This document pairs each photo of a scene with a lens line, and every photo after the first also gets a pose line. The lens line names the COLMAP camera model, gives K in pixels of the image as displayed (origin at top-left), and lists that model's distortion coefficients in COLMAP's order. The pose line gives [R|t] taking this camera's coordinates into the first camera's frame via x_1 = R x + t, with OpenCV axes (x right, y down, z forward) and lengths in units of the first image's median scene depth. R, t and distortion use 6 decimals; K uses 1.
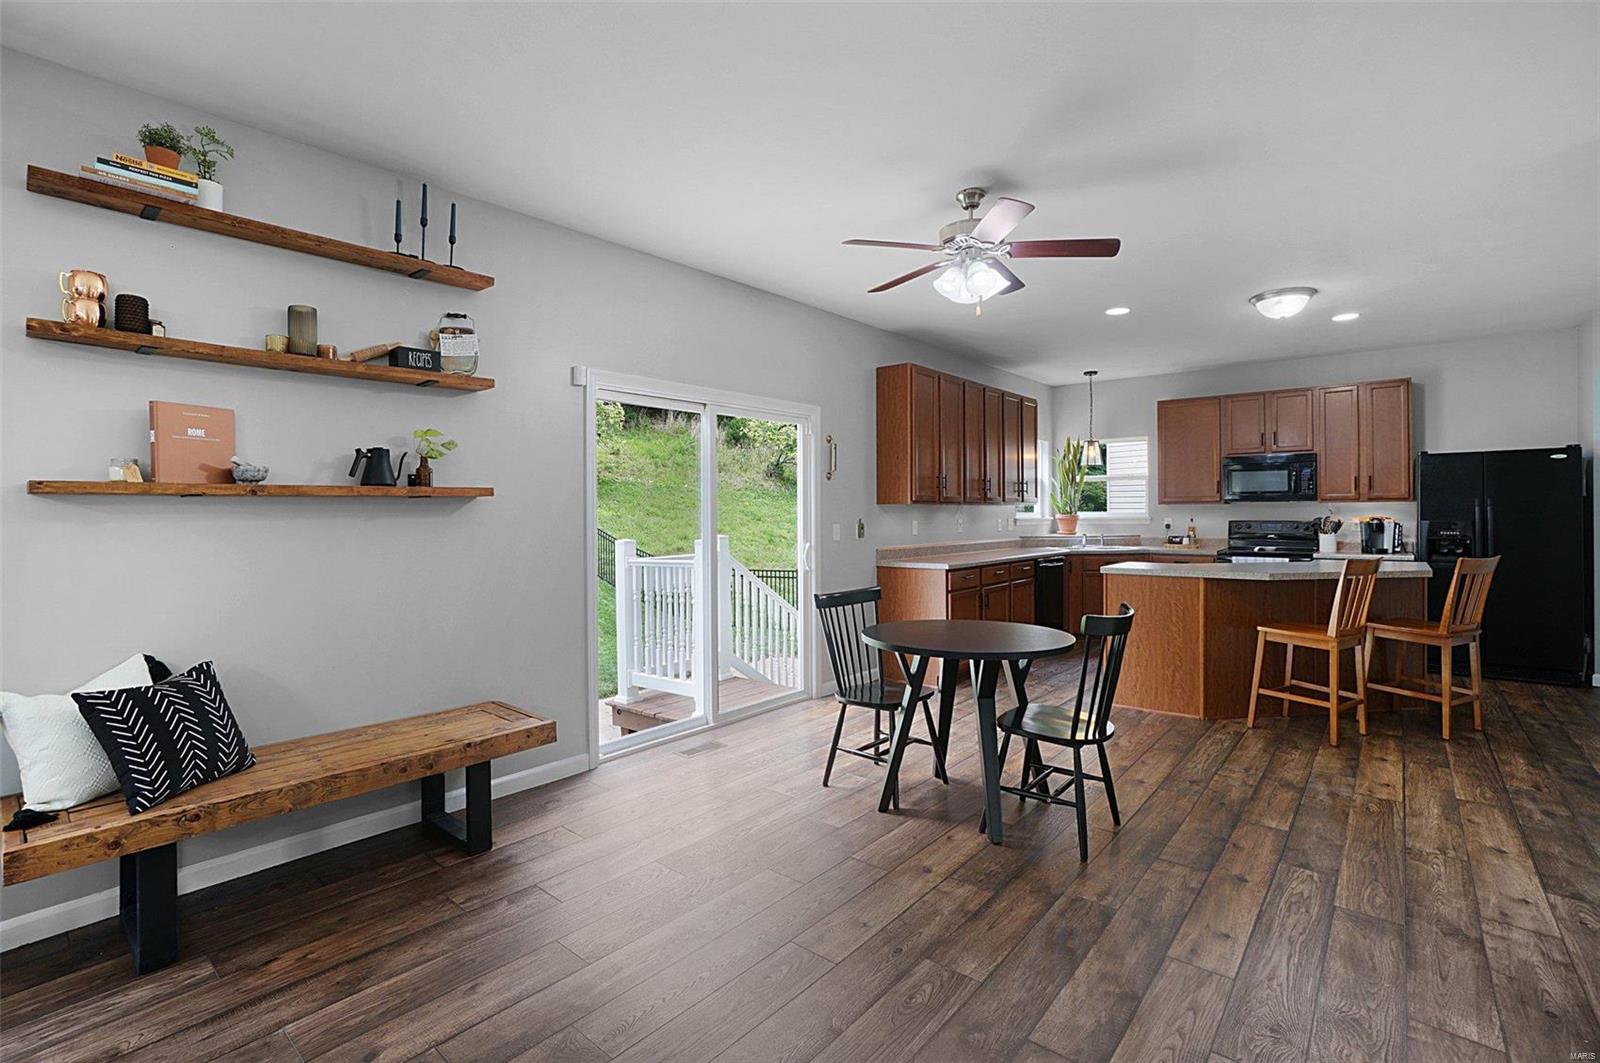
lens RADIAL K [[712.5, 0, 783.8], [0, 712.5, 517.6], [0, 0, 1]] dist [-0.067823, 0.026222]
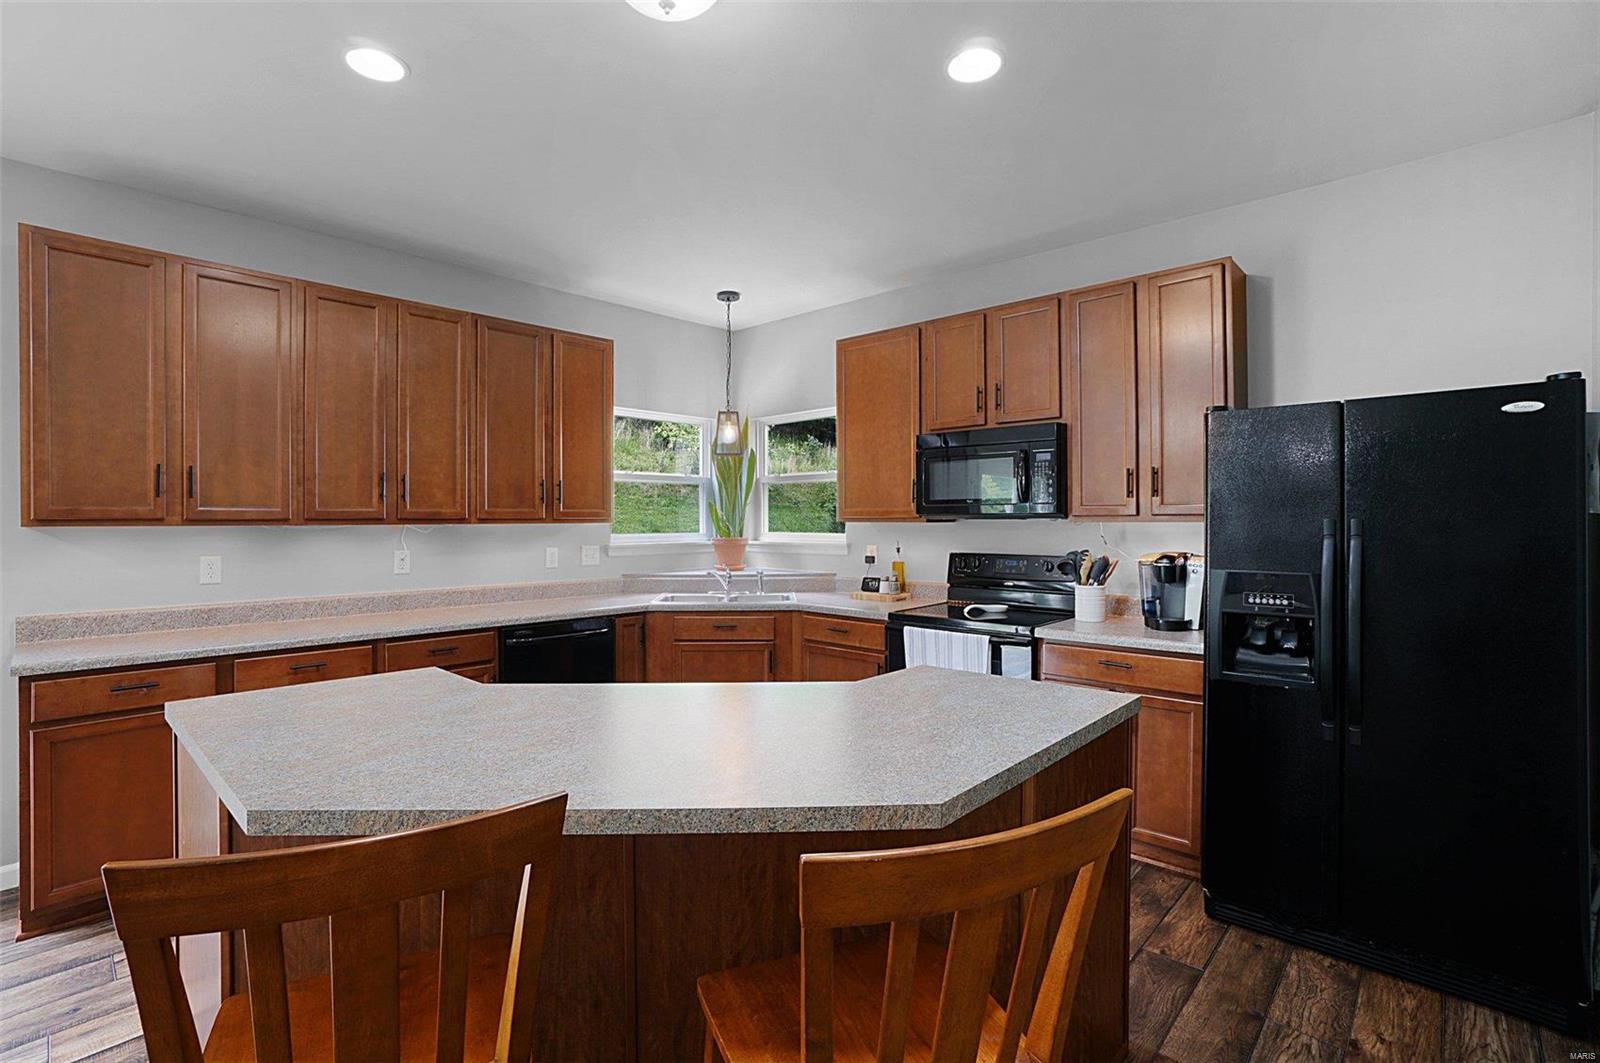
lens RADIAL K [[732.3, 0, 777.0], [0, 732.3, 520.8], [0, 0, 1]] dist [-0.031821, 0.001324]
pose [[0.999231, 0.001738, -0.039170, 0.591876], [-0.002051, 0.999966, -0.007948, -0.017094], [0.039154, 0.008022, 0.999201, 0.474918]]
